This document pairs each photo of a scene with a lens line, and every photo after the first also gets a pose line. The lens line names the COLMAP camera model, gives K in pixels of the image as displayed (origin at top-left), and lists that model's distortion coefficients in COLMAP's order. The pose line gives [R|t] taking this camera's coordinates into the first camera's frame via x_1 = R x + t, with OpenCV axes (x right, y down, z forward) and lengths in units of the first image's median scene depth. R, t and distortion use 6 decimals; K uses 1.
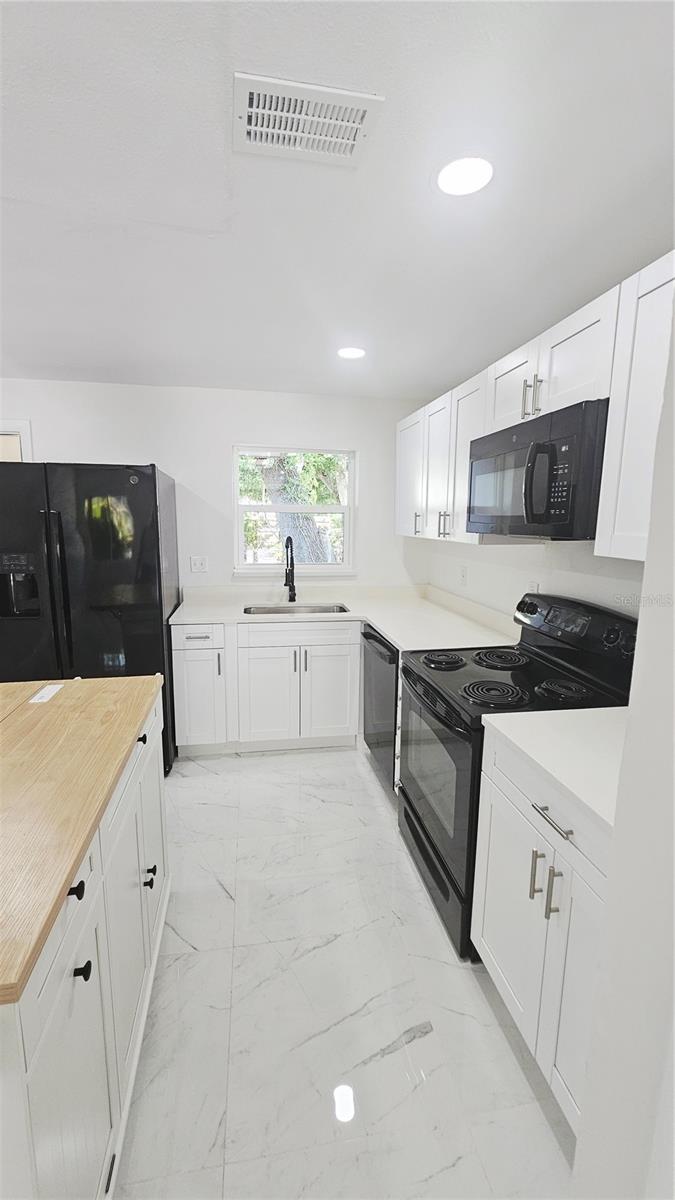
lens RADIAL K [[488.1, 0, 320.2], [0, 488.1, 604.0], [0, 0, 1]] dist [0.000714, 0.000161]
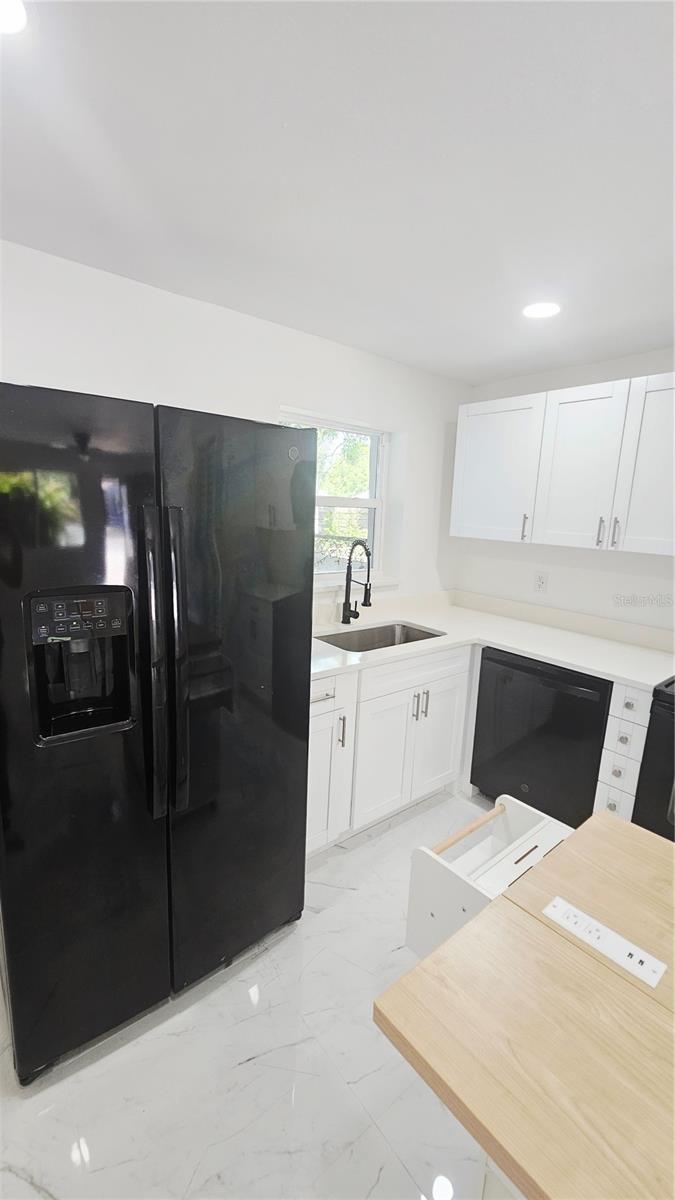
lens RADIAL K [[488.1, 0, 320.2], [0, 488.1, 604.0], [0, 0, 1]] dist [0.000714, 0.000161]
pose [[0.875410, -0.071163, 0.478114, -0.531380], [0.056162, 0.997379, 0.045620, -0.085332], [-0.480108, -0.013084, 0.877112, 0.403353]]
